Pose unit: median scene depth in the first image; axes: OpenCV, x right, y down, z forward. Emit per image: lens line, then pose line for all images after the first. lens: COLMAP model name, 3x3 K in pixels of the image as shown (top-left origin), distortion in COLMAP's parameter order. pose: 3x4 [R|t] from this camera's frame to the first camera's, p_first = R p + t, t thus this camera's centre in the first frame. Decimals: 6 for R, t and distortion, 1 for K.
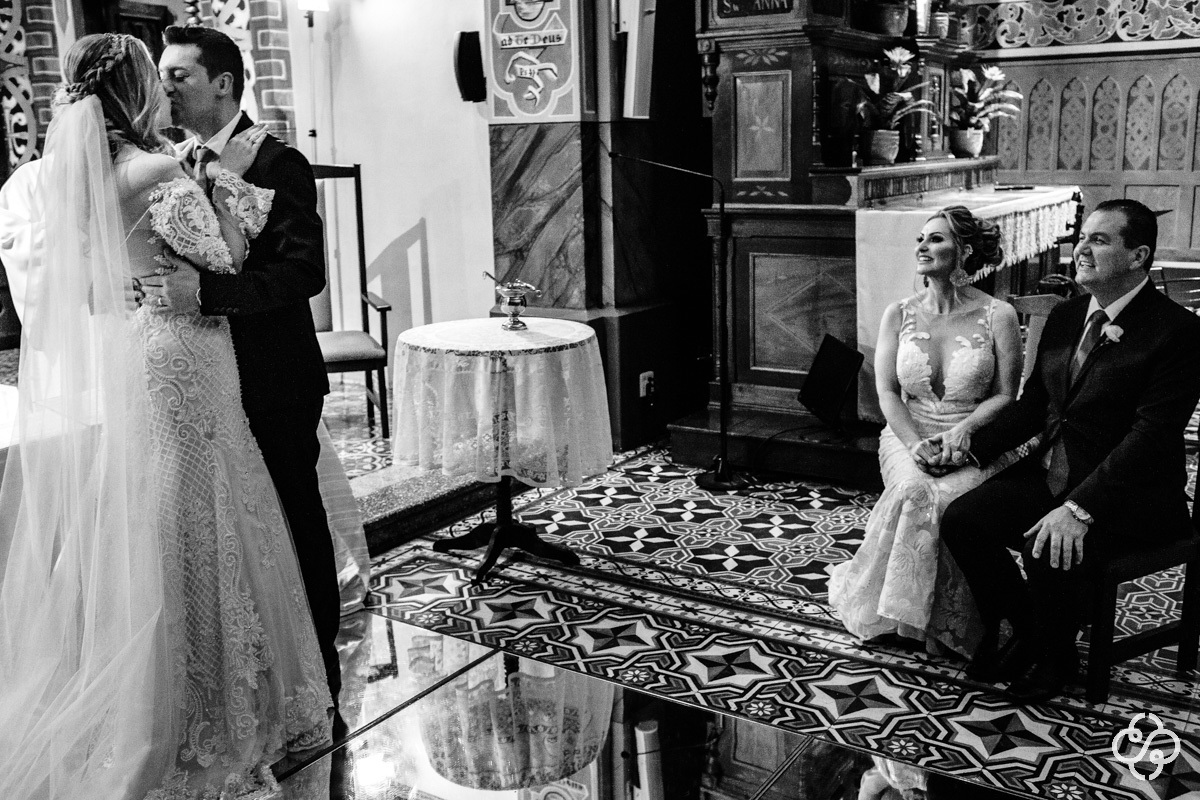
lens RADIAL K [[1149.1, 0, 600.0], [0, 1149.1, 400.0], [0, 0, 1]] dist [-0.106254, 0.136734]
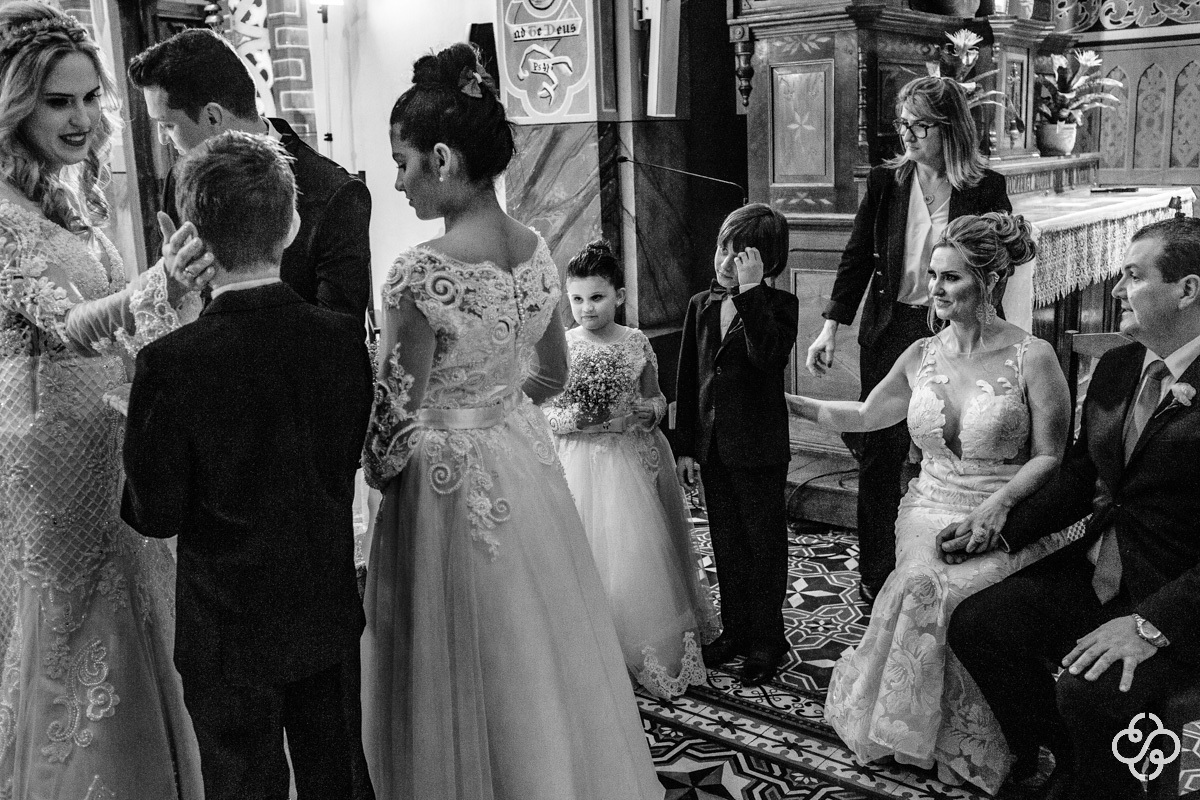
lens RADIAL K [[1149.1, 0, 600.0], [0, 1149.1, 400.0], [0, 0, 1]] dist [-0.106254, 0.136734]
pose [[0.994338, 0.011051, -0.105686, 0.079789], [-0.010710, 0.999935, 0.003788, -0.029538], [0.105721, -0.002635, 0.994392, 0.112880]]
